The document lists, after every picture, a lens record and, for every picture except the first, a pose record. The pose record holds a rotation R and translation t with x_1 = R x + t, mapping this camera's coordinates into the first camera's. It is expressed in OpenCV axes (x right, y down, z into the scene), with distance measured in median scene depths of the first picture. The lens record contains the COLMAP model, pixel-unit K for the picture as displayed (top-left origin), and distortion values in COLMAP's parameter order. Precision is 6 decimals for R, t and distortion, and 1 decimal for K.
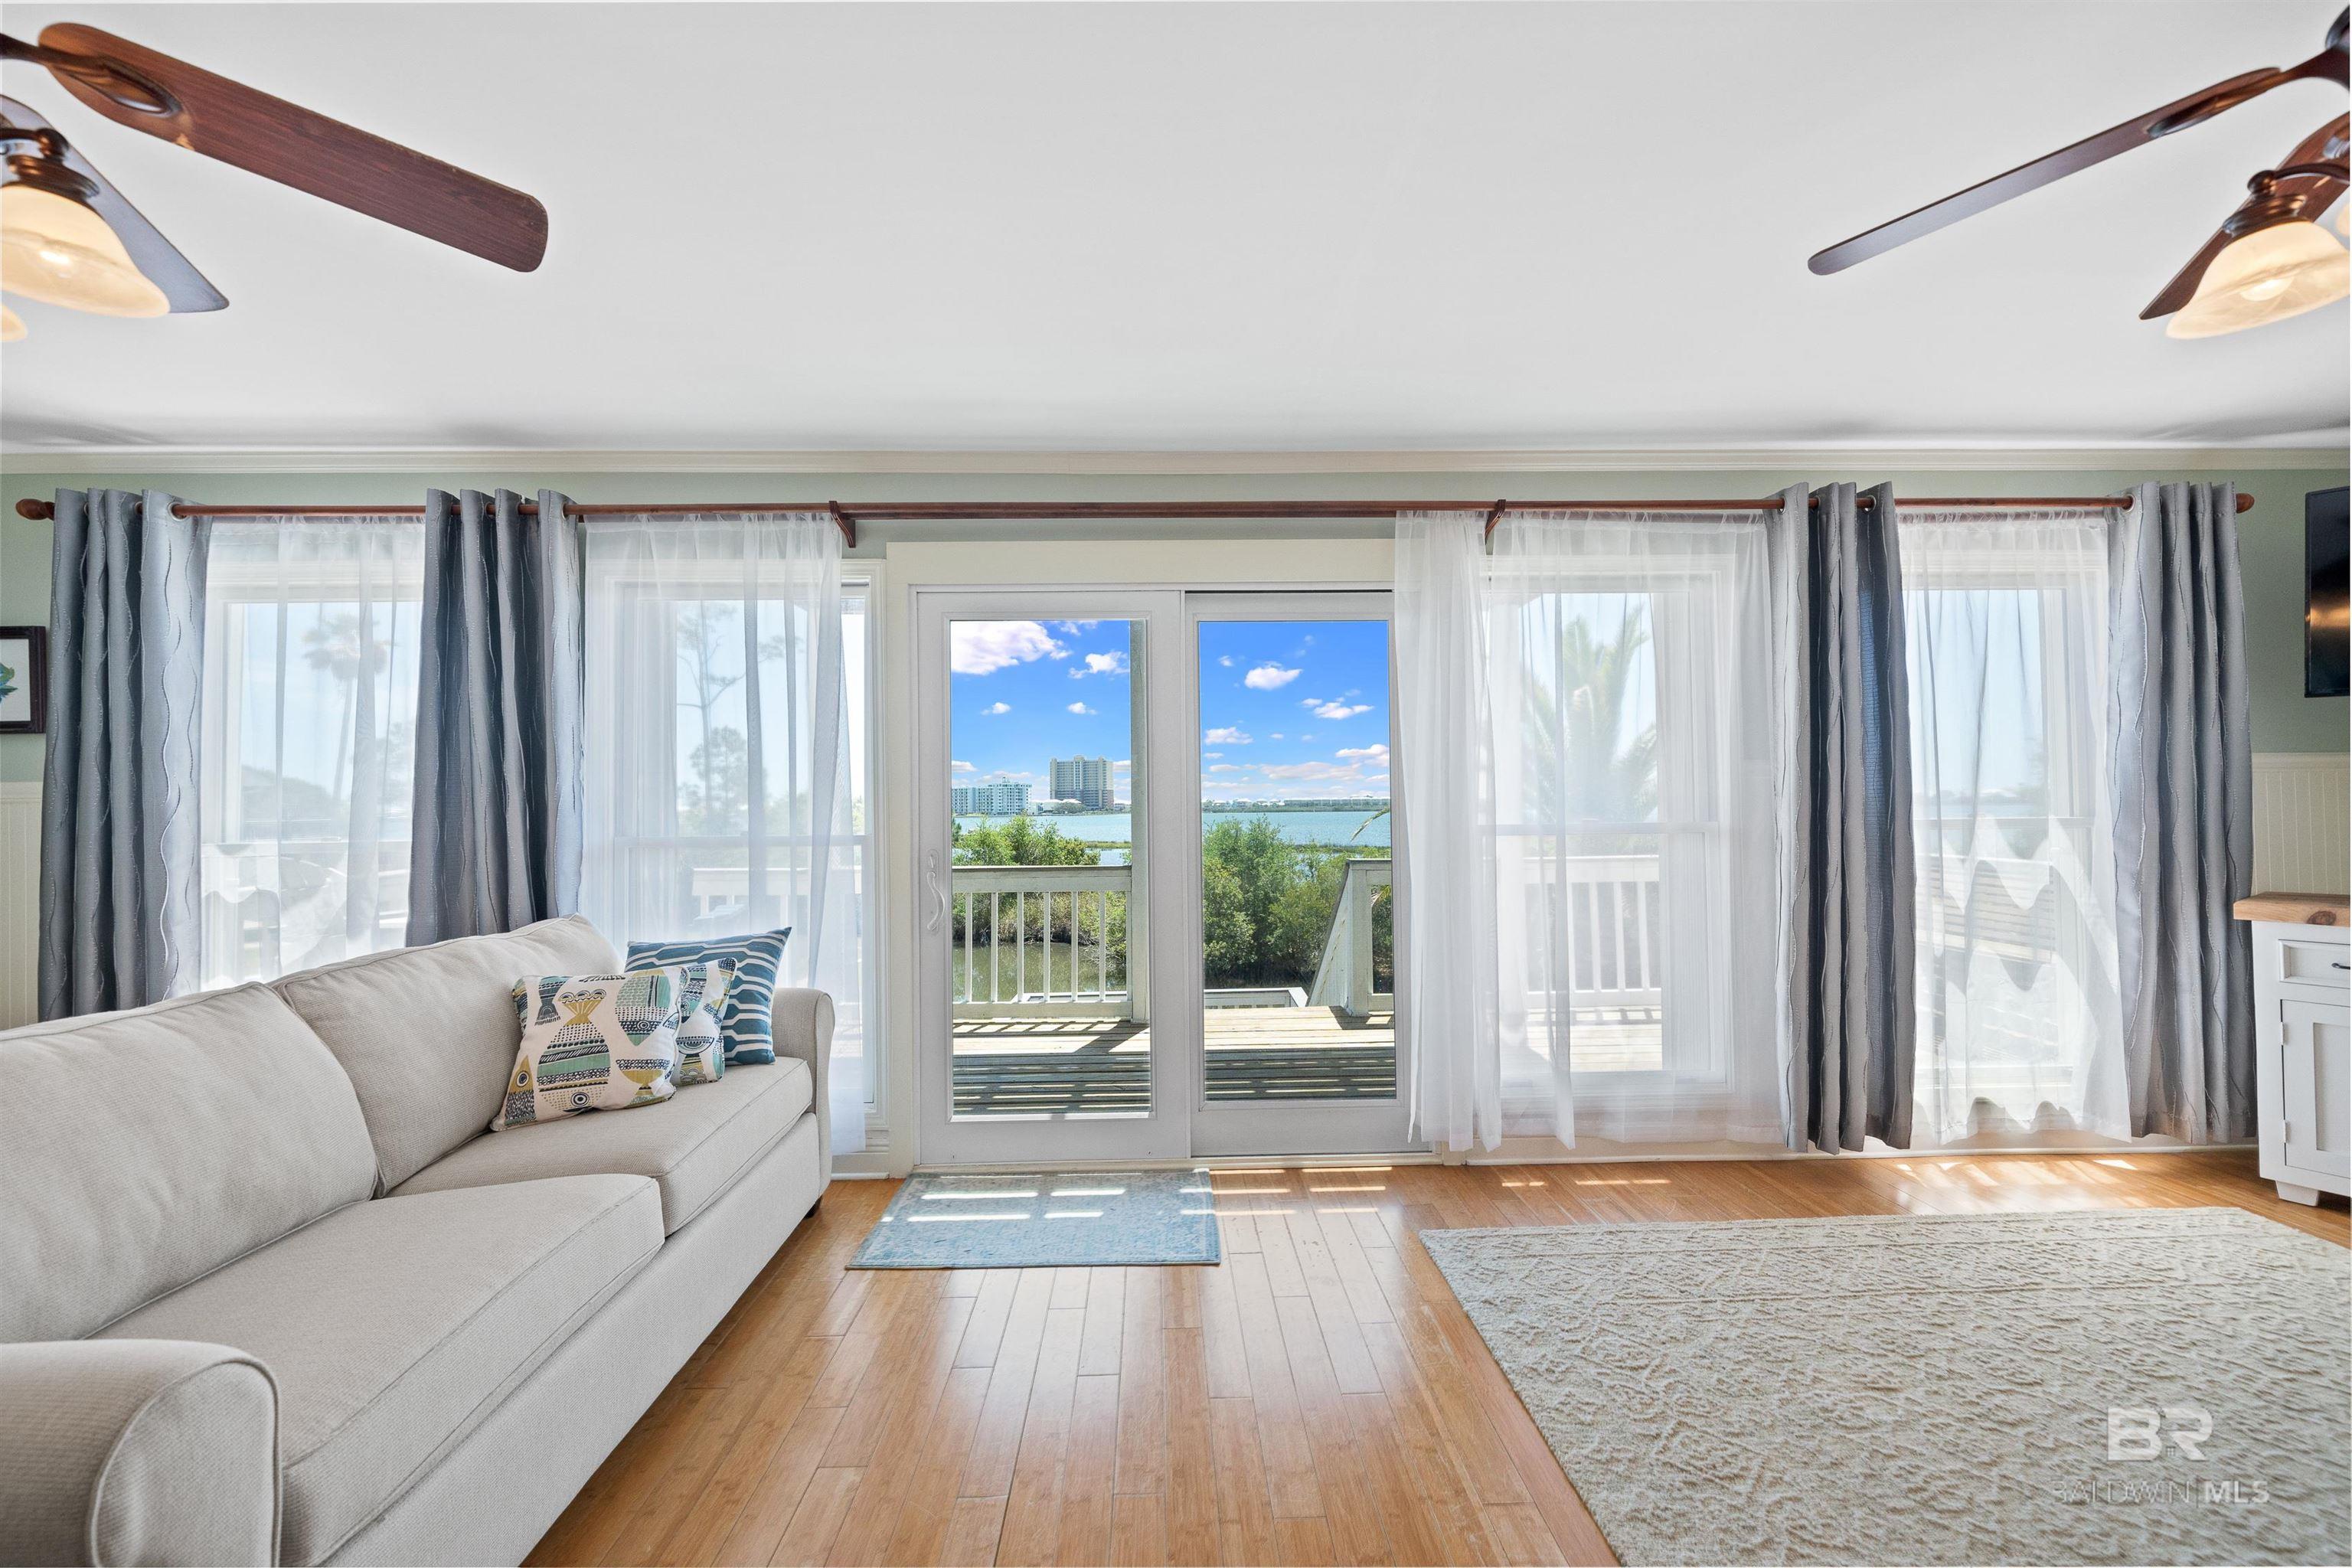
lens RADIAL K [[909.1, 0, 1171.6], [0, 909.1, 792.5], [0, 0, 1]] dist [-0.002641, -0.000016]
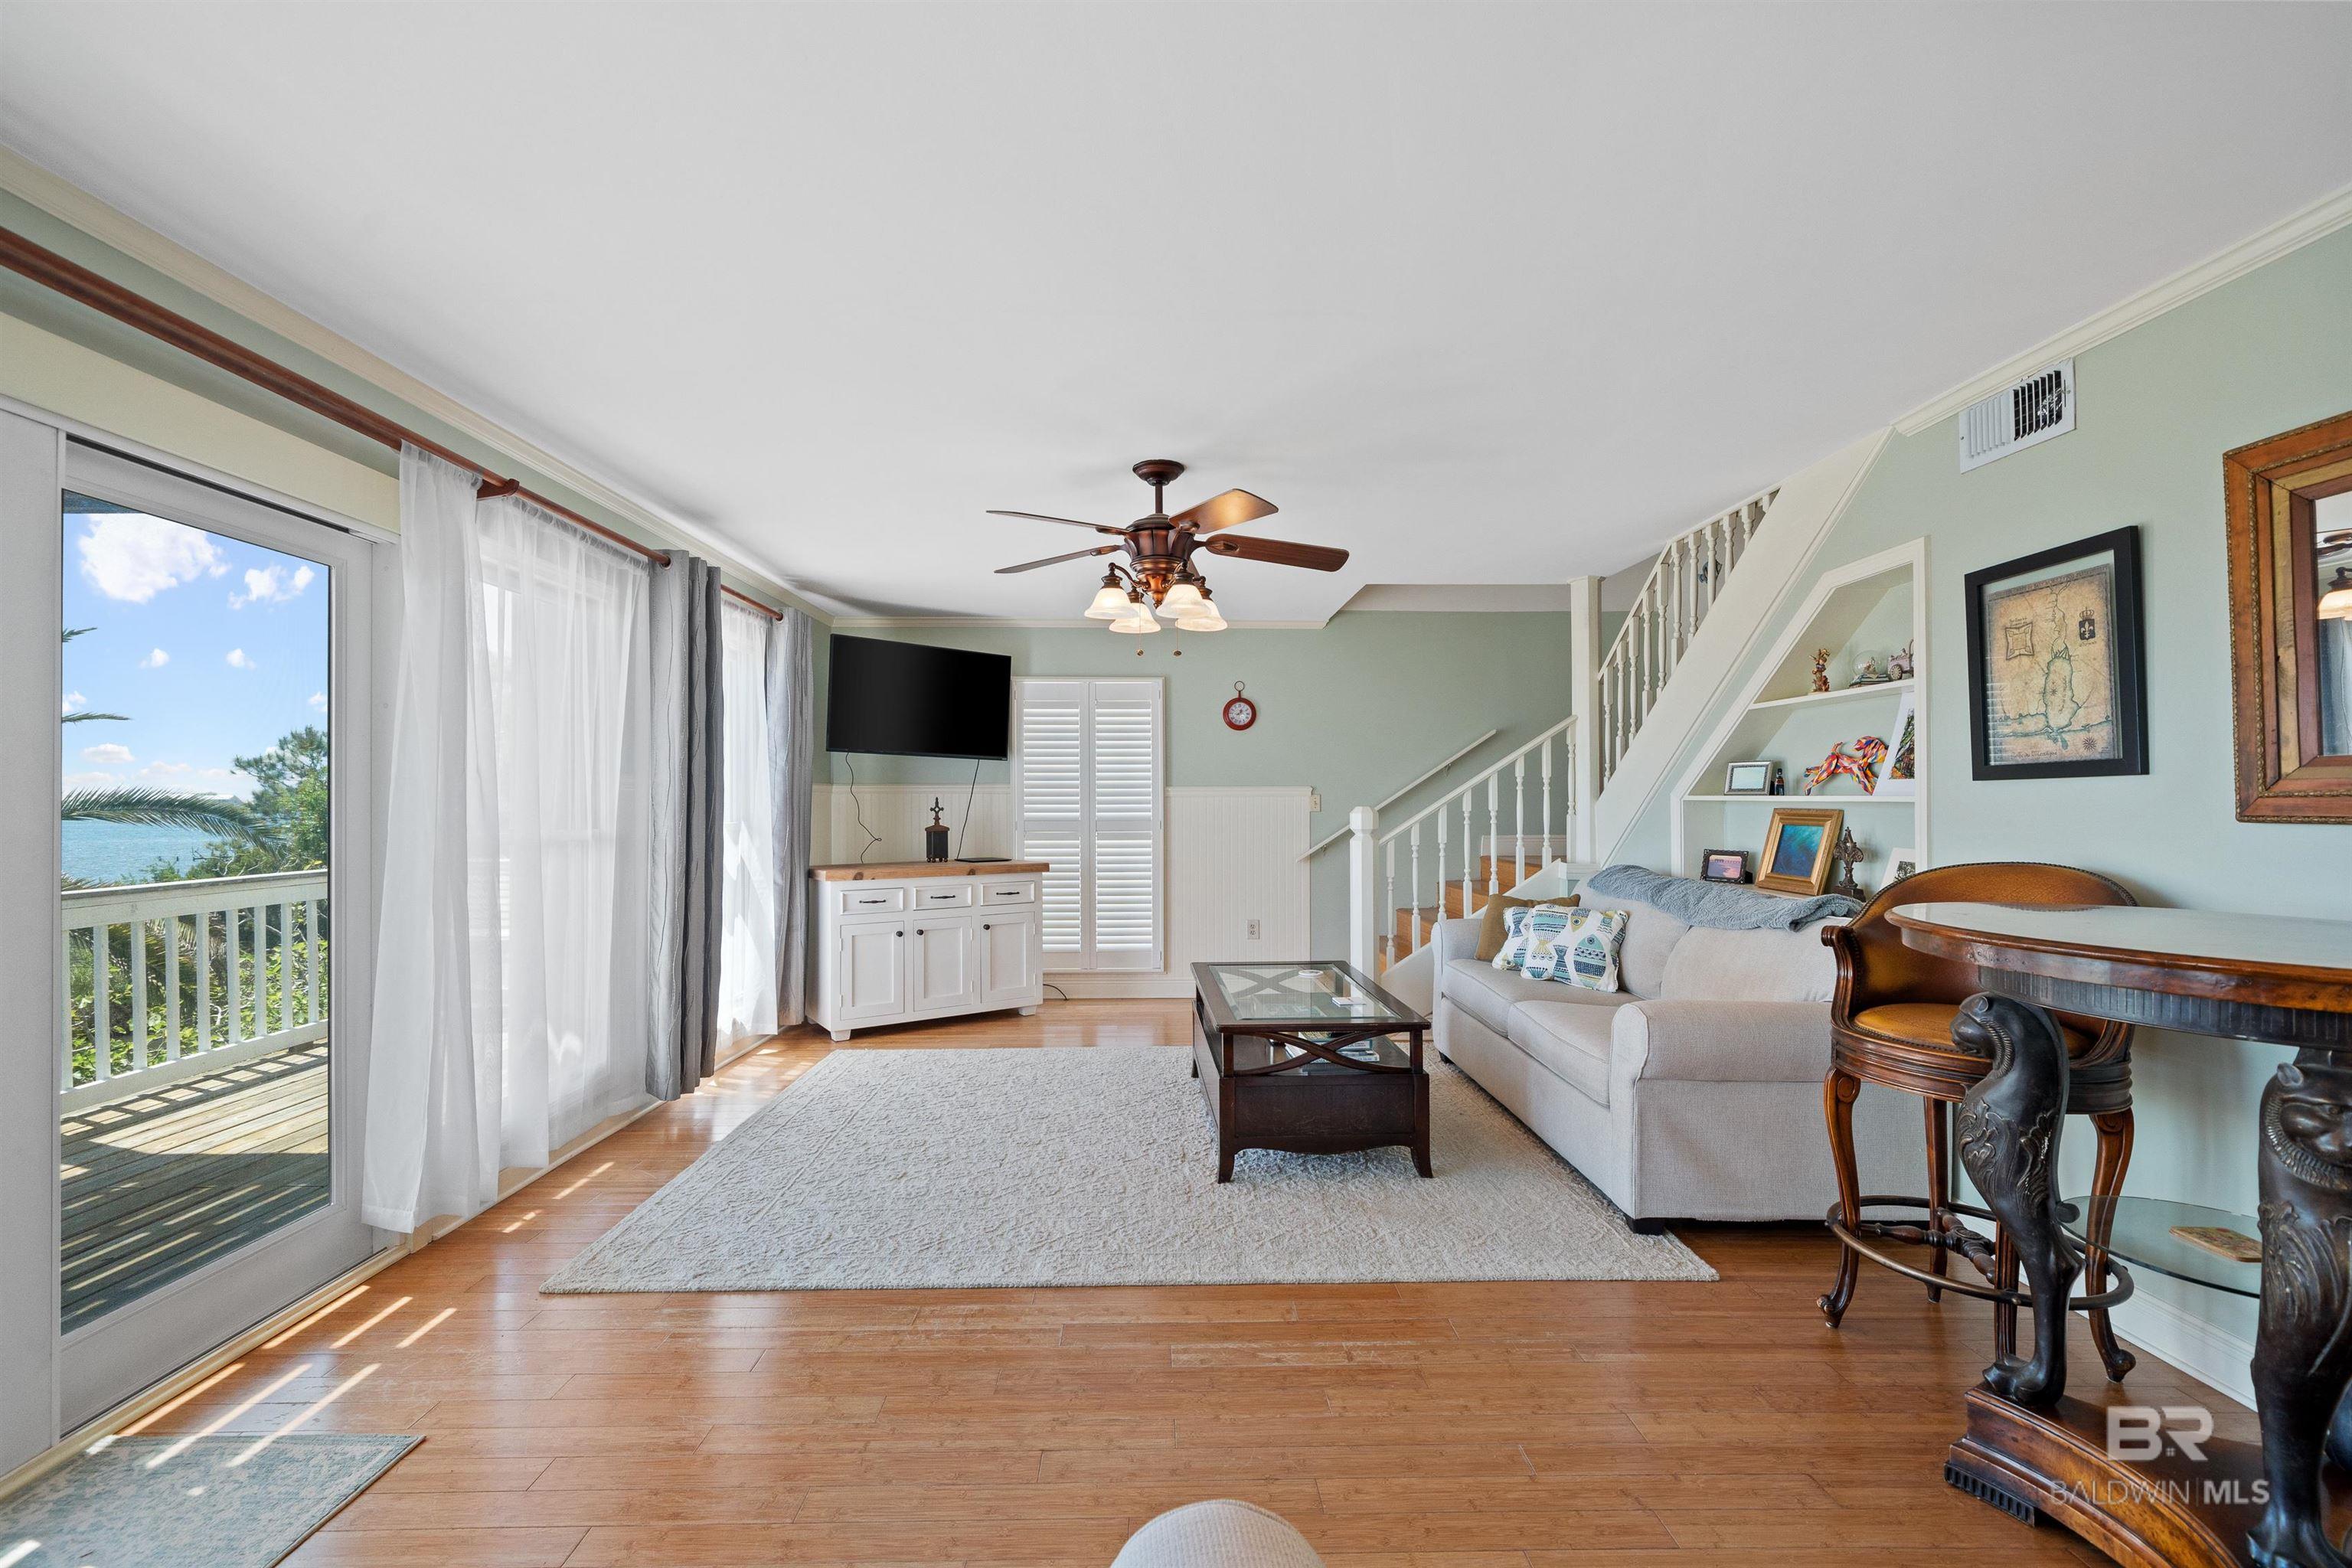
lens RADIAL K [[986.2, 0, 1175.6], [0, 986.2, 791.6], [0, 0, 1]] dist [-0.000323, 0.000148]
pose [[-0.000229, 0.022606, 0.999744, -0.616148], [-0.015473, 0.999625, -0.022607, 0.003312], [-0.999880, -0.015474, 0.000121, 0.326489]]
